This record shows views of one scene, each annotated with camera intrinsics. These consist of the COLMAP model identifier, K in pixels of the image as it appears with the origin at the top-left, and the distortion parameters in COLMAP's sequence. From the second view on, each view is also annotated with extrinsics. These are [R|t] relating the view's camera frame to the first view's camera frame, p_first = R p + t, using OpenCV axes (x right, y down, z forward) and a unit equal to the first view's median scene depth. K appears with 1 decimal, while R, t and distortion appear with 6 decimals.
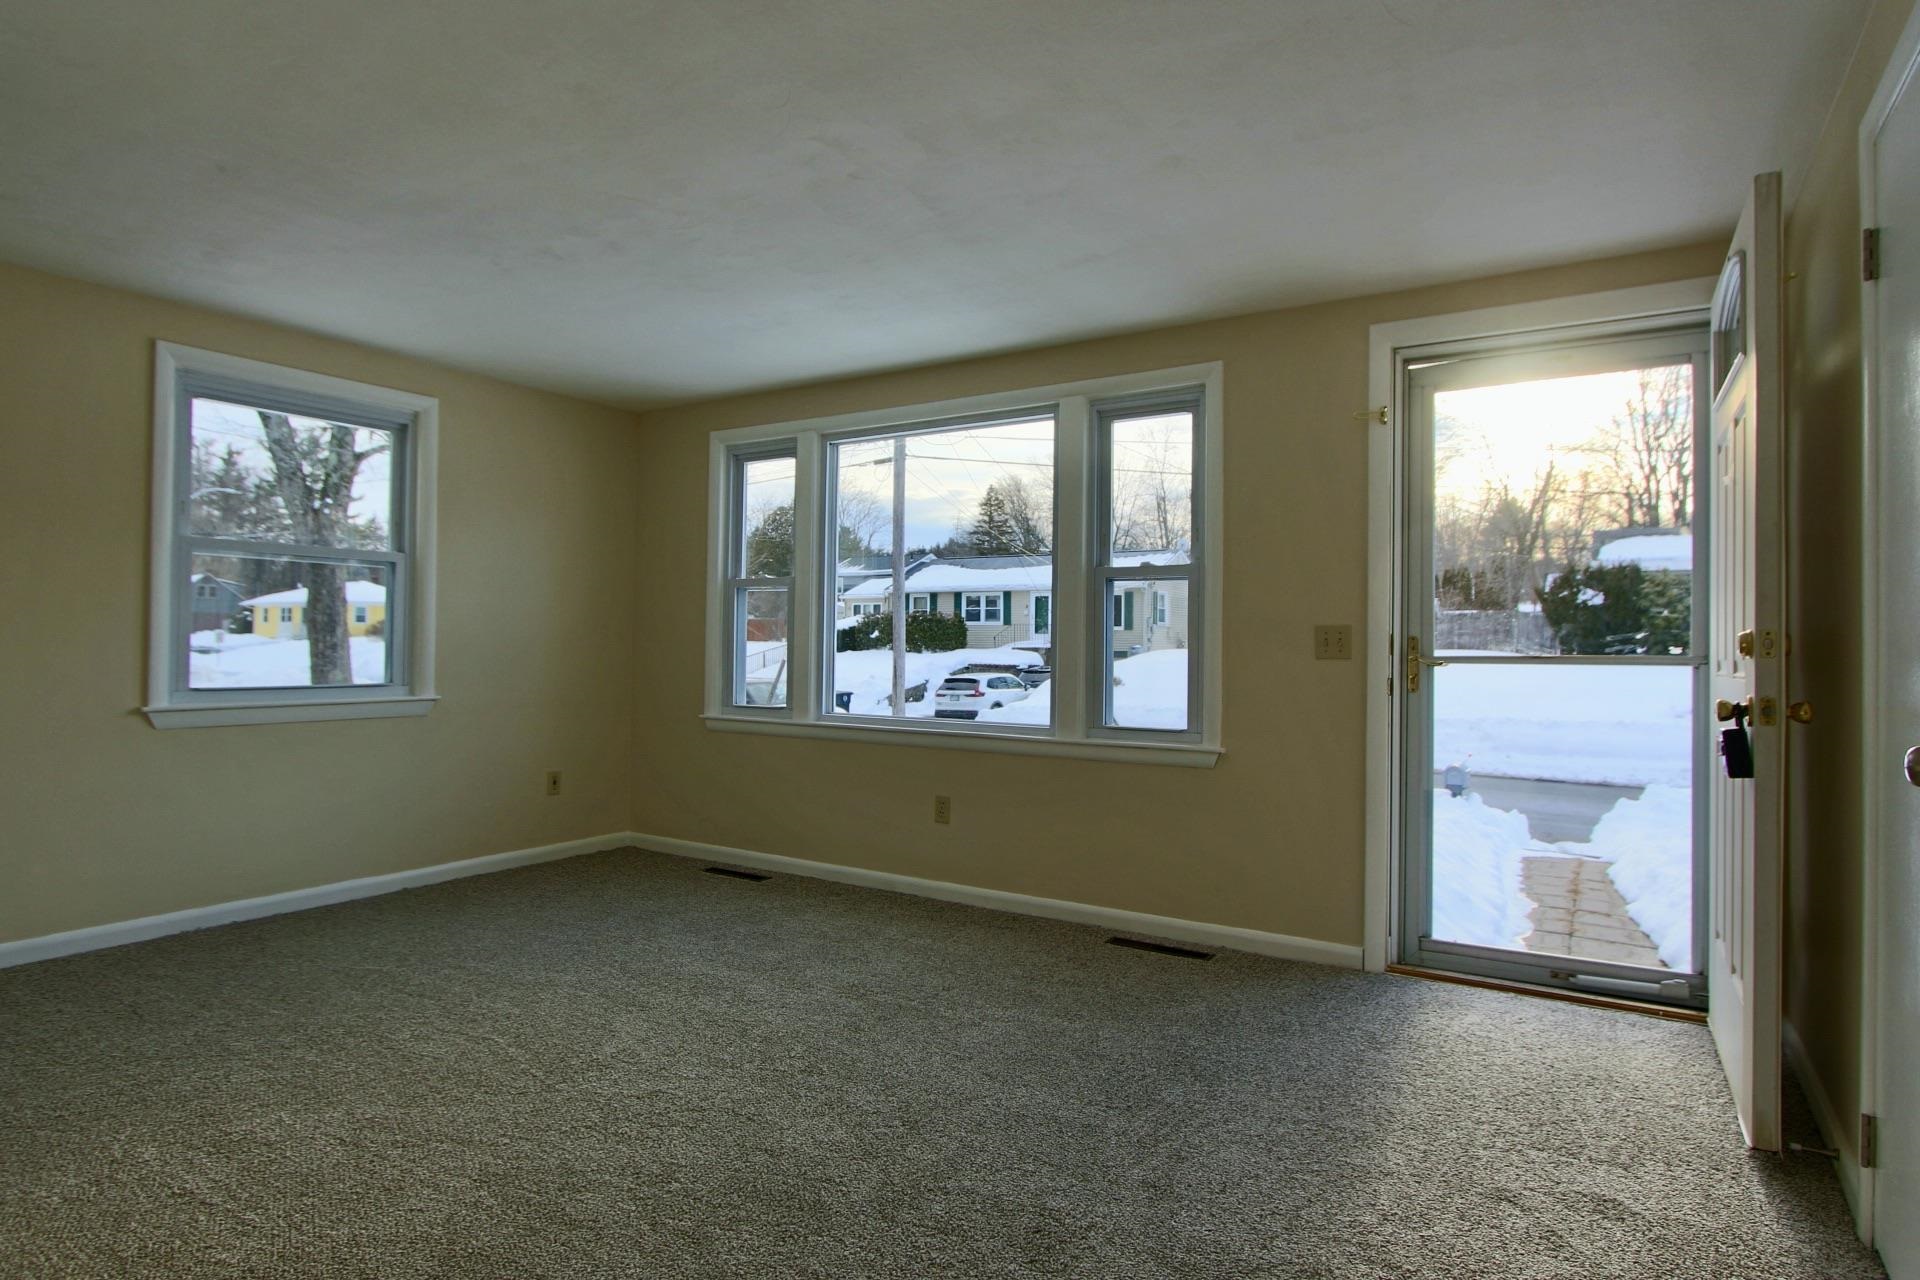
lens RADIAL K [[1028.1, 0, 974.4], [0, 1028.1, 637.2], [0, 0, 1]] dist [-0.026110, 0.000406]
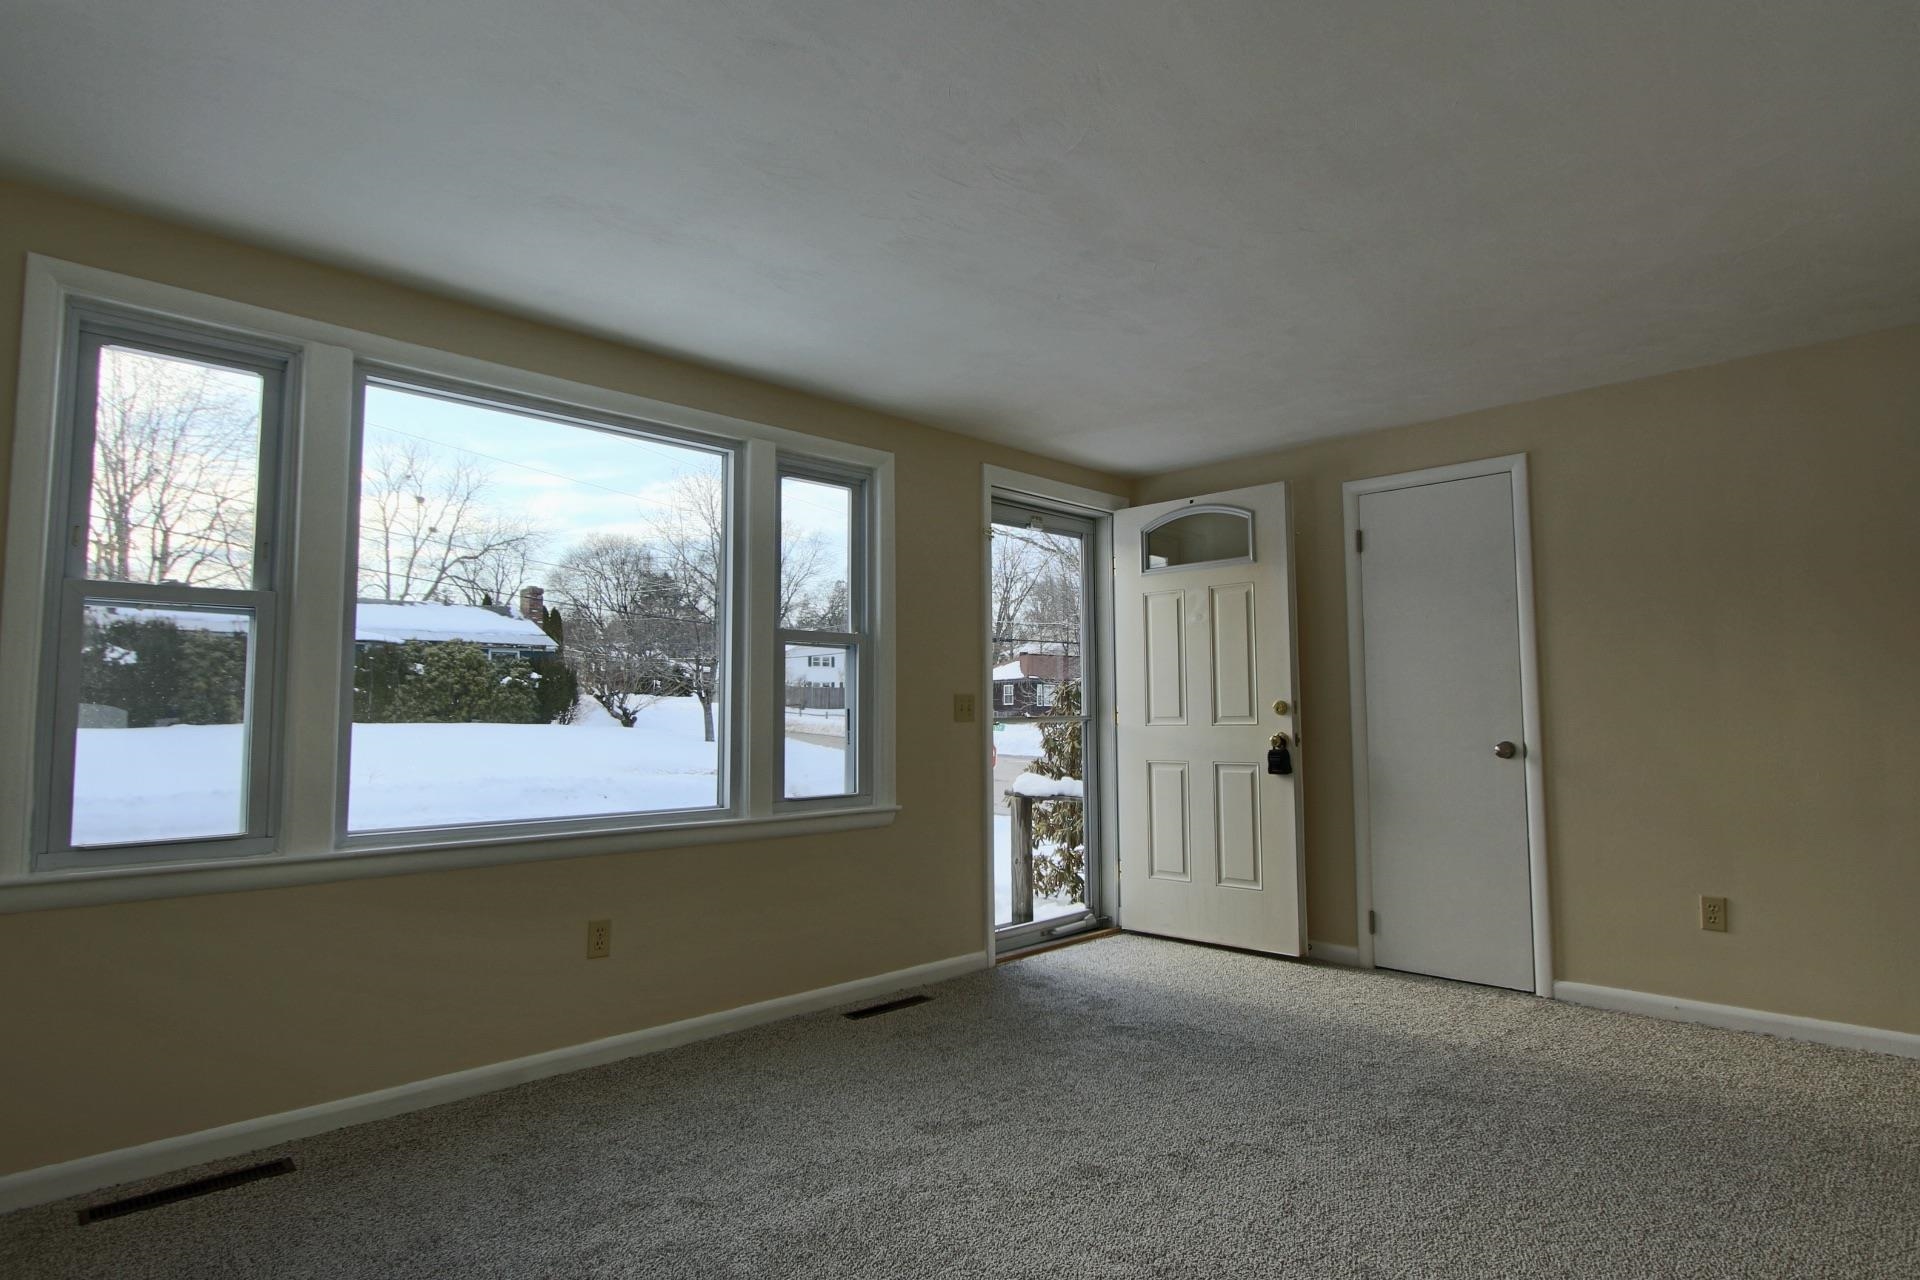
lens RADIAL K [[1028.1, 0, 967.3], [0, 1028.1, 637.2], [0, 0, 1]] dist [-0.026110, 0.000406]
pose [[0.224317, 0.061937, 0.972546, -0.752780], [-0.001222, 0.997995, -0.063276, -0.001420], [-0.974515, 0.013005, 0.223943, 0.627295]]
